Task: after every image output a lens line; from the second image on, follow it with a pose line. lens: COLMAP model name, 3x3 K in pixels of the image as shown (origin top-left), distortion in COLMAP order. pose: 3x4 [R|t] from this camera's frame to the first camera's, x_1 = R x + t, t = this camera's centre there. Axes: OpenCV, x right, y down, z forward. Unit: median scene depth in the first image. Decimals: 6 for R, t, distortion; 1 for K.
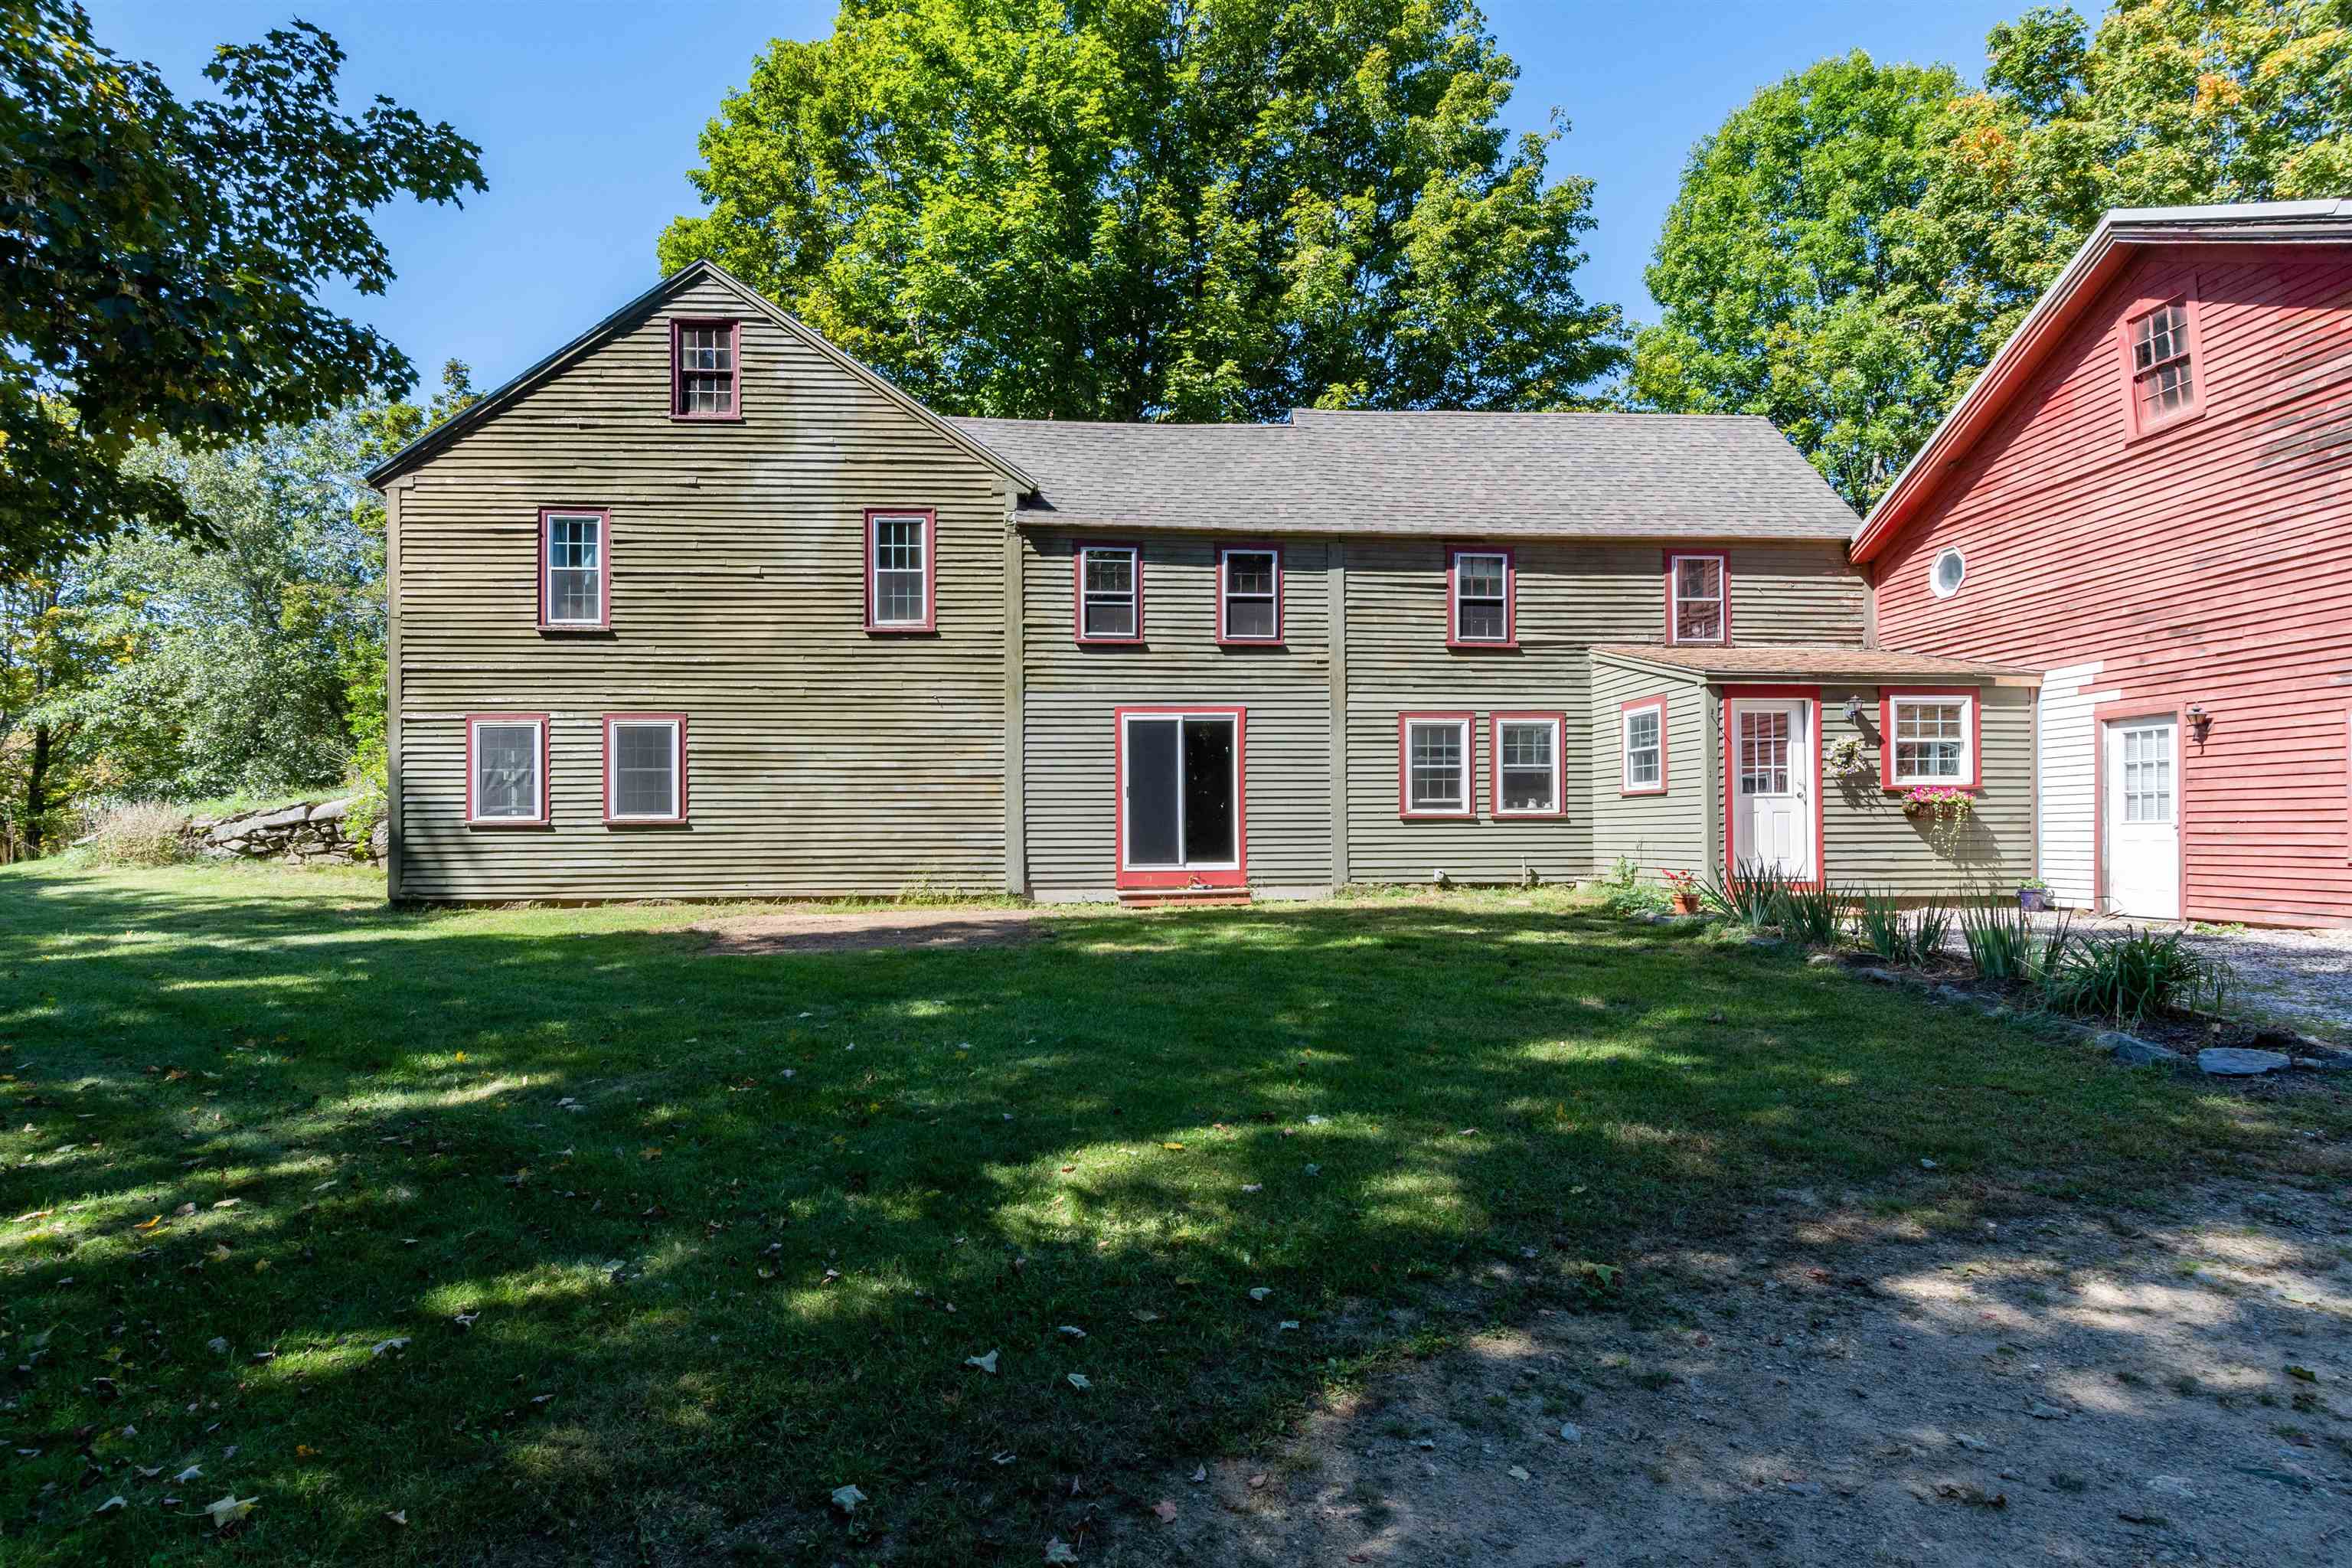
lens RADIAL K [[1269.7, 0, 1166.3], [0, 1269.7, 806.2], [0, 0, 1]] dist [0.001837, -0.000223]
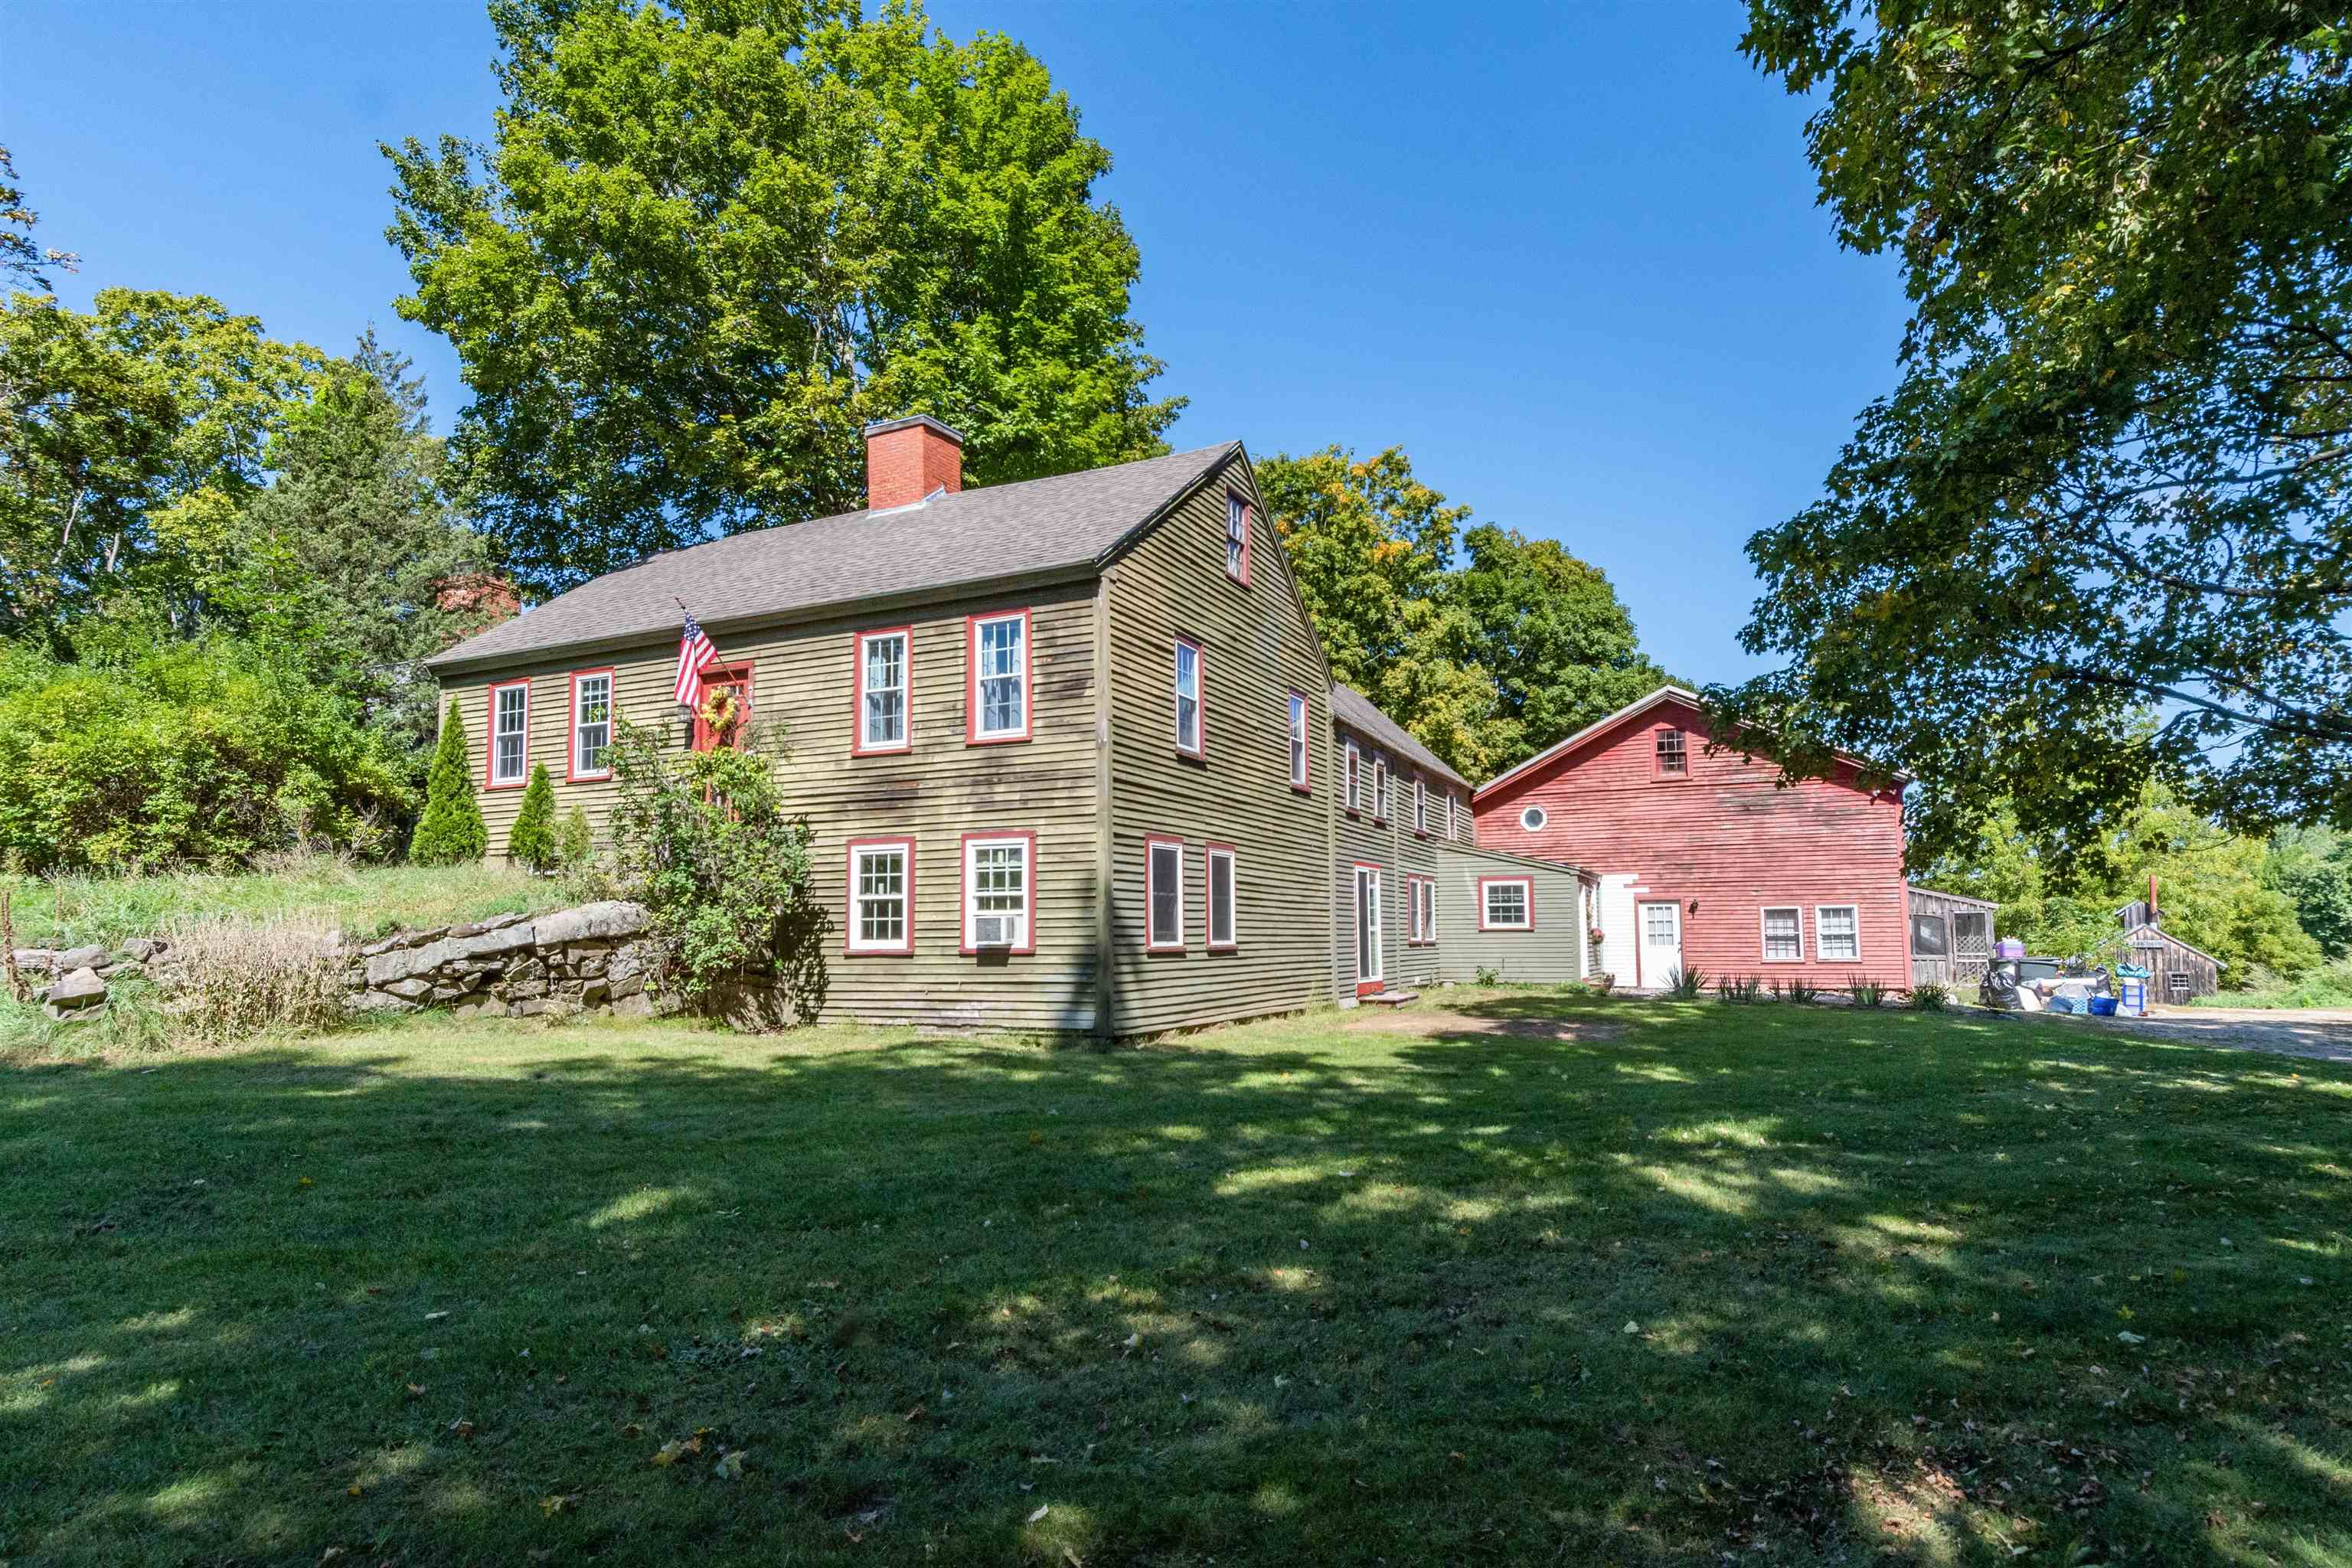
lens RADIAL K [[1269.7, 0, 1172.0], [0, 1269.7, 833.2], [0, 0, 1]] dist [0.001837, -0.000223]
pose [[0.486117, 0.075990, 0.870584, -1.341342], [-0.014095, 0.996764, -0.079134, 0.001594], [-0.873780, 0.026198, 0.485615, 0.520295]]
